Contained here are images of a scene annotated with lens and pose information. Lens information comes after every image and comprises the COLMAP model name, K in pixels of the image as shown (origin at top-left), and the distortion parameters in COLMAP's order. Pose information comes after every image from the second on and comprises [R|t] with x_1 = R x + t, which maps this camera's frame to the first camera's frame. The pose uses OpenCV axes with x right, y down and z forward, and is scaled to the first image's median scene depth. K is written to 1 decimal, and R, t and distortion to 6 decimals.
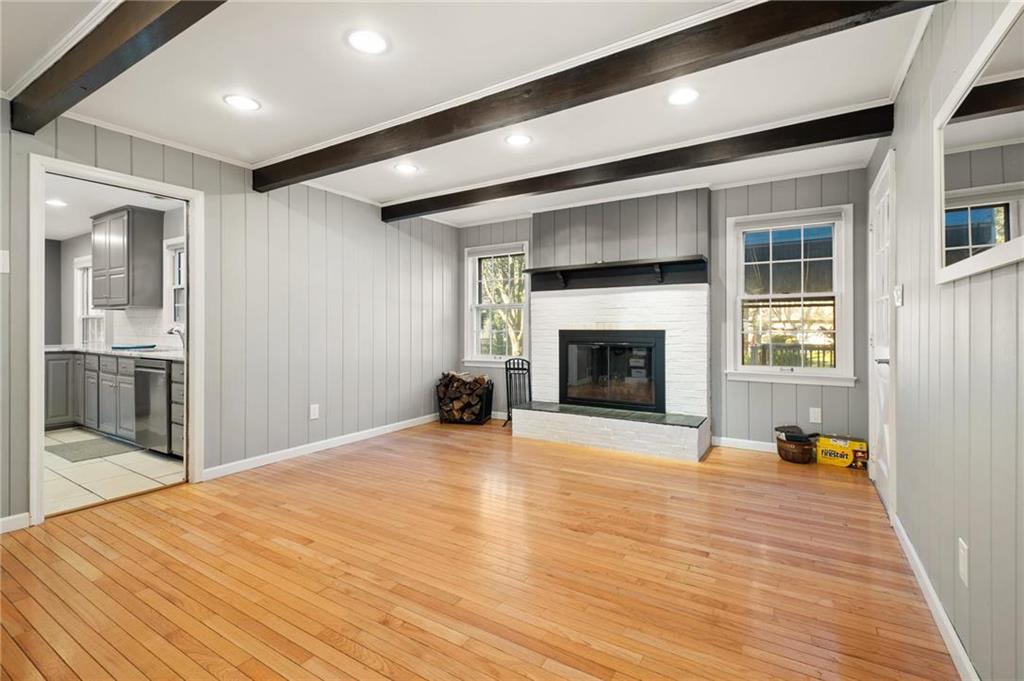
lens RADIAL K [[458.9, 0, 524.6], [0, 458.9, 327.6], [0, 0, 1]] dist [0.005728, 0.000288]
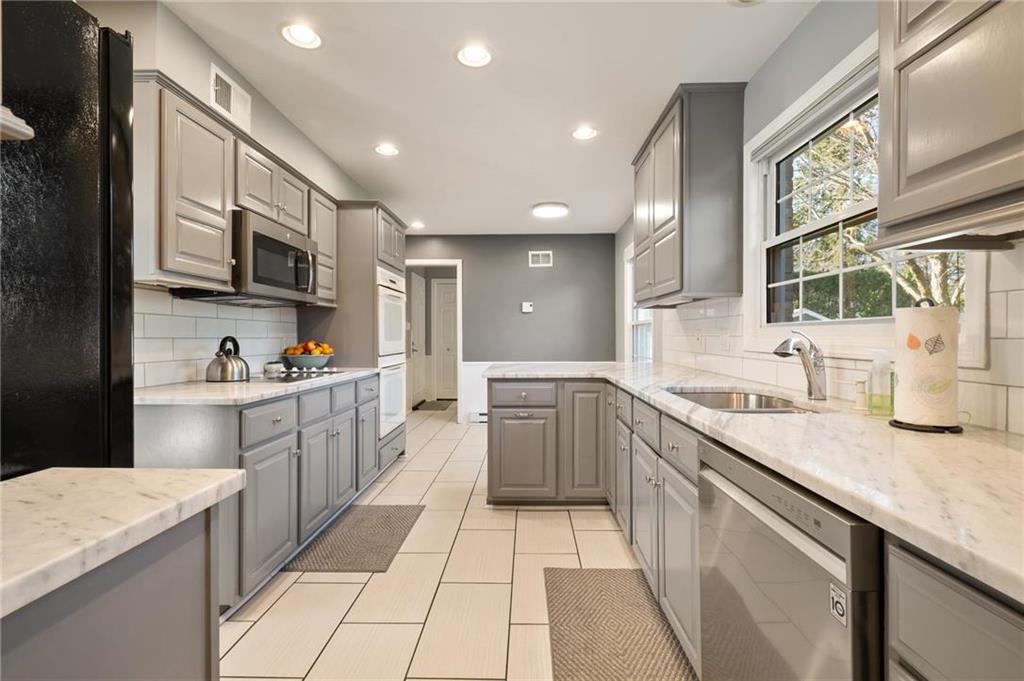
lens RADIAL K [[458.9, 0, 514.7], [0, 458.9, 338.2], [0, 0, 1]] dist [0.005728, 0.000288]
pose [[0.494993, 0.004415, -0.868886, -0.538292], [-0.002495, 0.999990, 0.003660, -0.001016], [0.868893, 0.000356, 0.494999, 0.622403]]
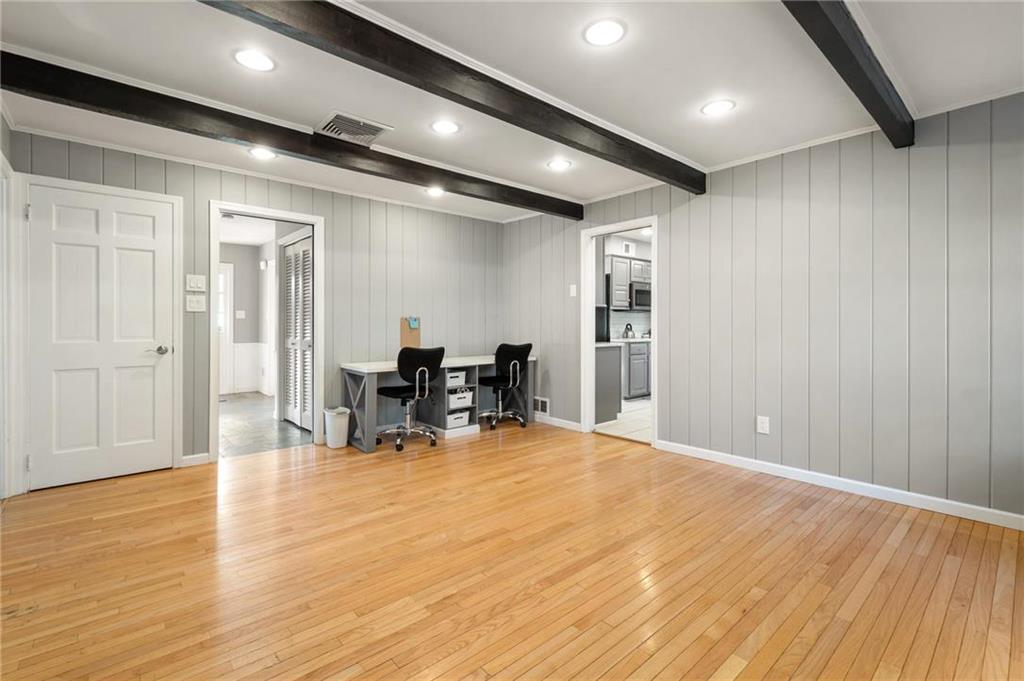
lens RADIAL K [[458.9, 0, 518.2], [0, 458.9, 322.9], [0, 0, 1]] dist [0.005728, 0.000288]
pose [[-0.292071, 0.003431, -0.956390, 0.415514], [0.000181, 0.999994, 0.003532, -0.007627], [0.956396, 0.000858, -0.292070, 0.692975]]
